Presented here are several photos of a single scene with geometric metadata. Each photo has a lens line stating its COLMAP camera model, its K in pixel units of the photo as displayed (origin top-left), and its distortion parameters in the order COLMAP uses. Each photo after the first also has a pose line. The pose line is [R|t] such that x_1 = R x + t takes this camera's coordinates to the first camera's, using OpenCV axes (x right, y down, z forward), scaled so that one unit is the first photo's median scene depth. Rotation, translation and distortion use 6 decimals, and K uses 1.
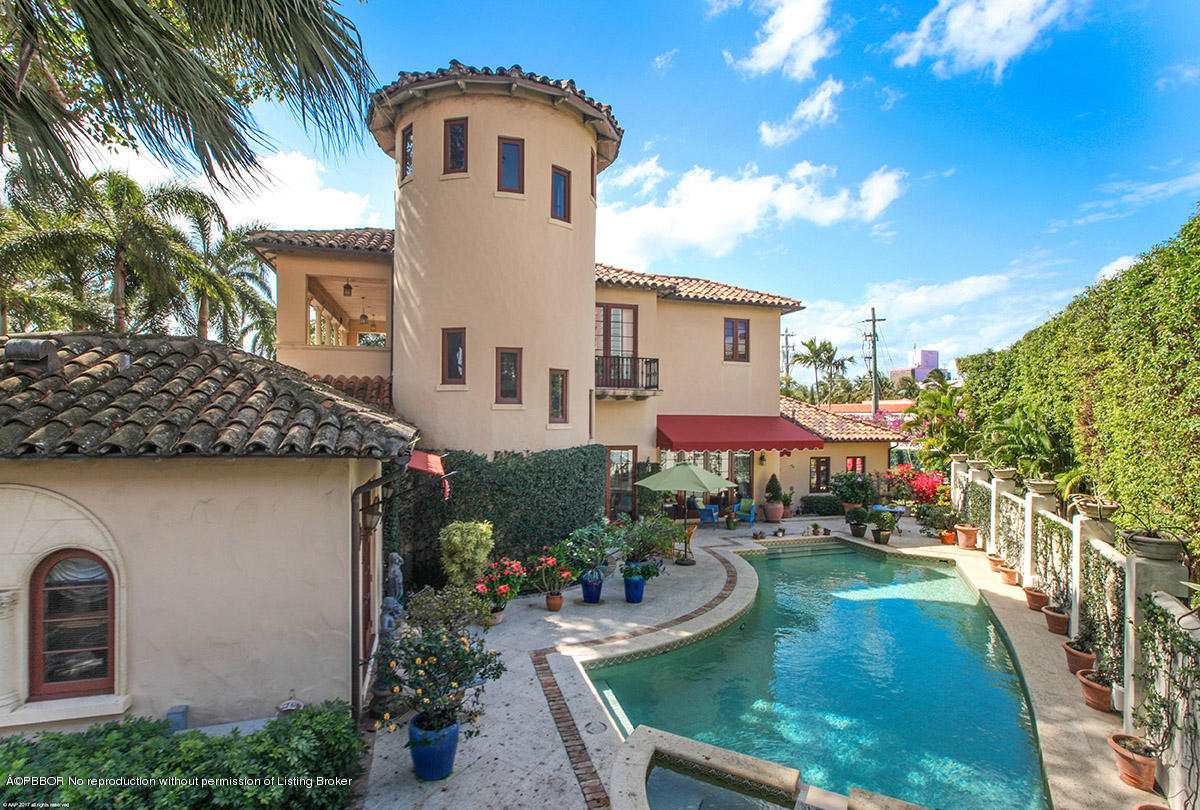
lens RADIAL K [[559.9, 0, 599.9], [0, 559.9, 407.6], [0, 0, 1]] dist [-0.039112, 0.002712]
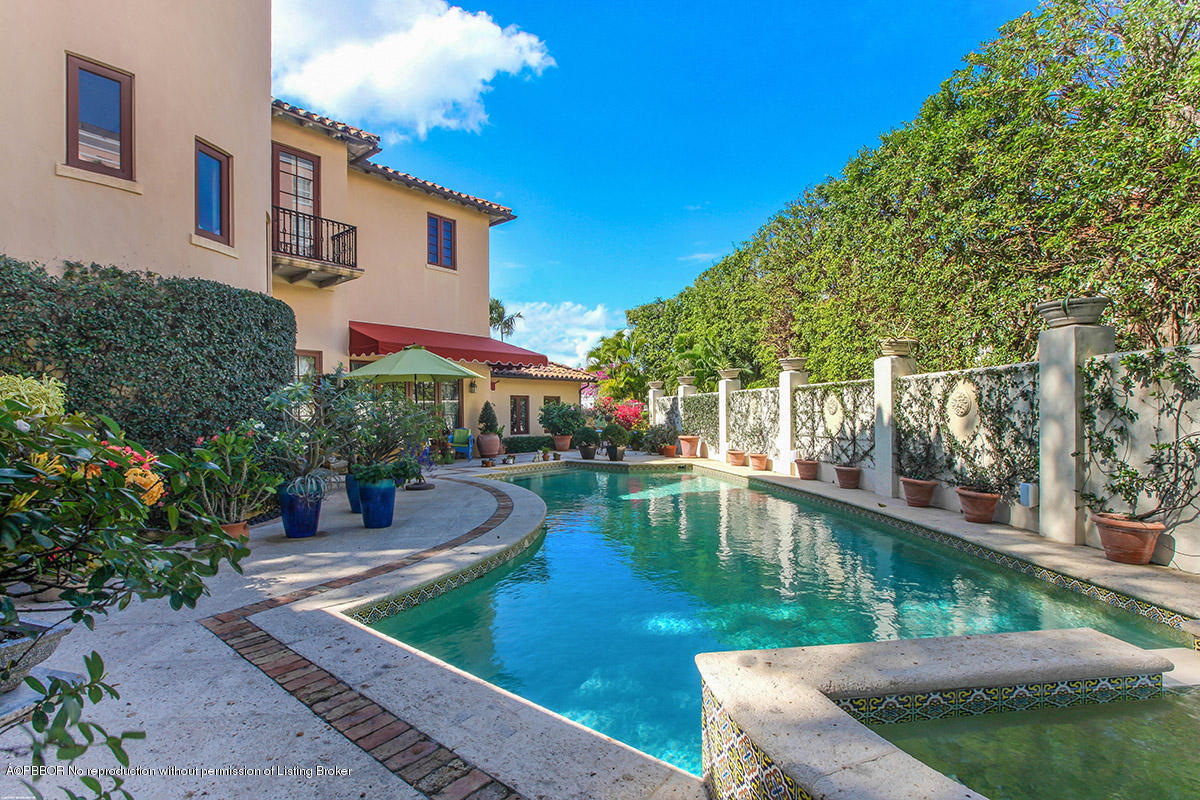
lens RADIAL K [[559.9, 0, 597.6], [0, 559.9, 402.5], [0, 0, 1]] dist [-0.039112, 0.002712]
pose [[0.817143, -0.012893, 0.576290, -0.055201], [0.005091, 0.999872, 0.015151, 0.128705], [-0.576412, -0.009447, 0.817105, 0.235687]]
